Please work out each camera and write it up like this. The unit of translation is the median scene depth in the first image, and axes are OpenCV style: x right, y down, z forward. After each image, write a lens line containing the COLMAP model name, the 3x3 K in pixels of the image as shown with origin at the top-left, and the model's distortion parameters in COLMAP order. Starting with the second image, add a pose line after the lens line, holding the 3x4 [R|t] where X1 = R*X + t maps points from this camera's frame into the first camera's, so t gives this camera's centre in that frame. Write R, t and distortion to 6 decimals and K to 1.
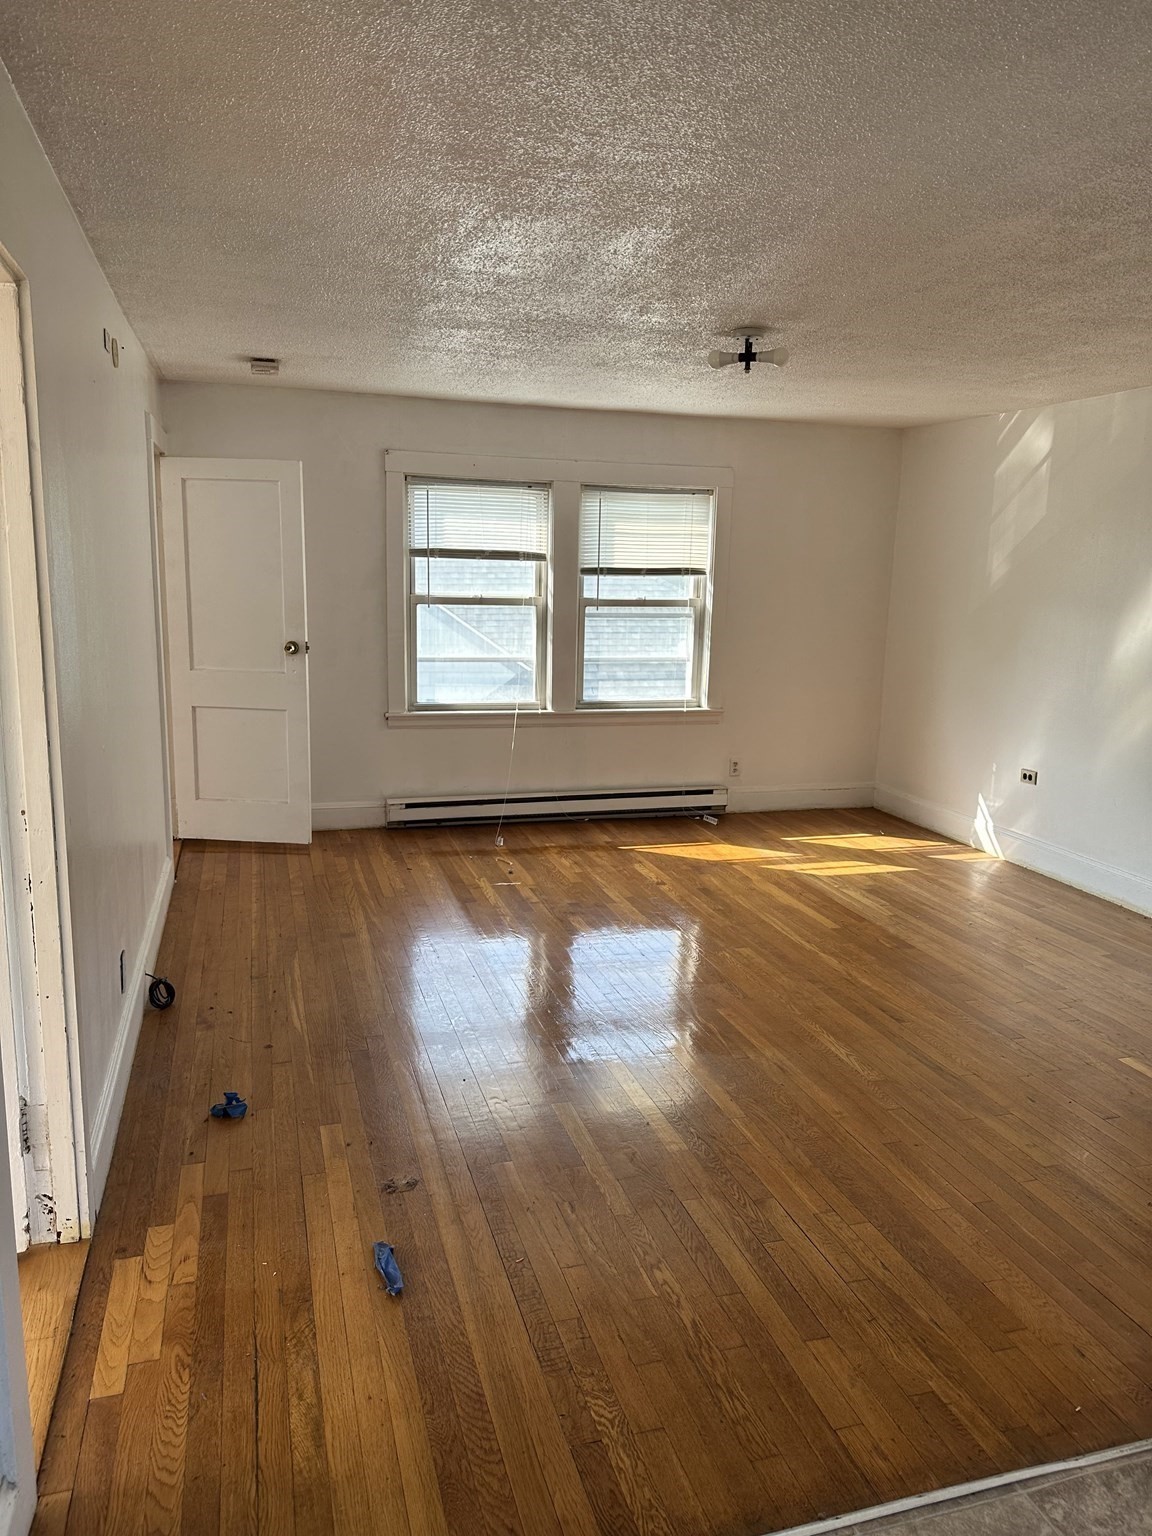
lens RADIAL K [[1065.1, 0, 576.0], [0, 1065.1, 768.0], [0, 0, 1]] dist [0.083689, -0.129206]
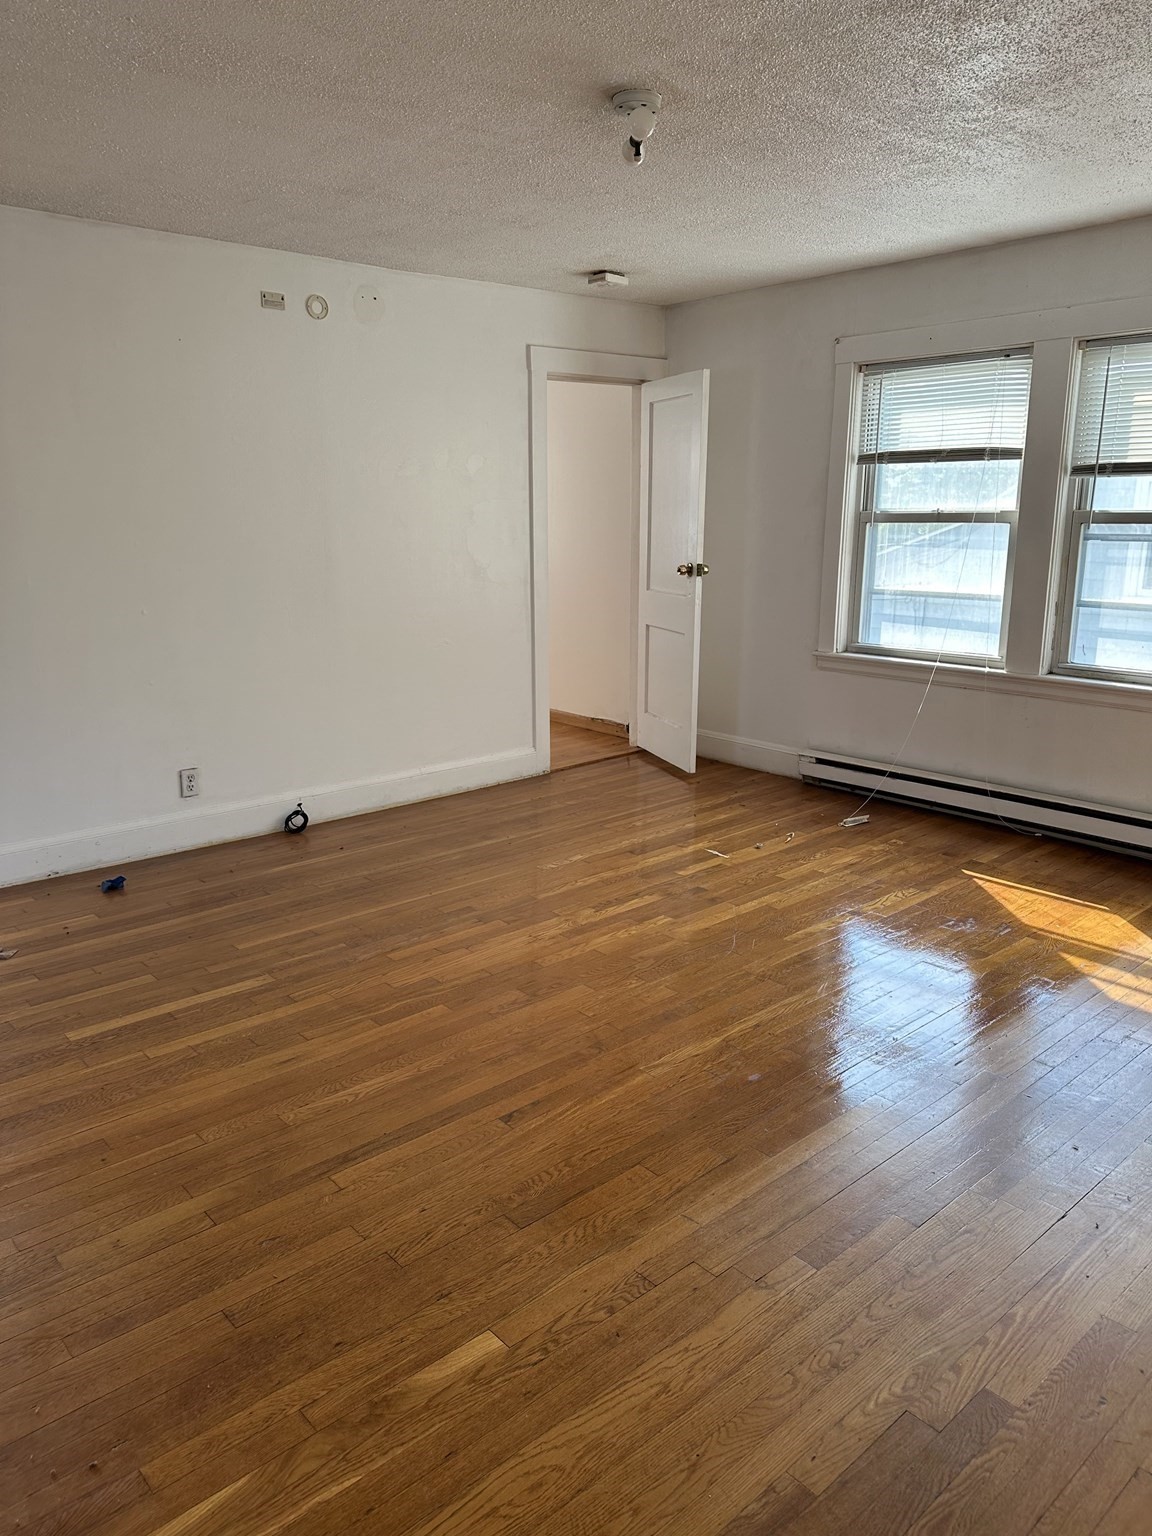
lens RADIAL K [[1089.5, 0, 576.0], [0, 1089.5, 768.0], [0, 0, 1]] dist [0.025786, -0.084844]
pose [[0.417104, 0.186110, -0.889600, 0.538782], [-0.155149, 0.979023, 0.132073, -0.043954], [0.895518, 0.082932, 0.437229, 0.447184]]
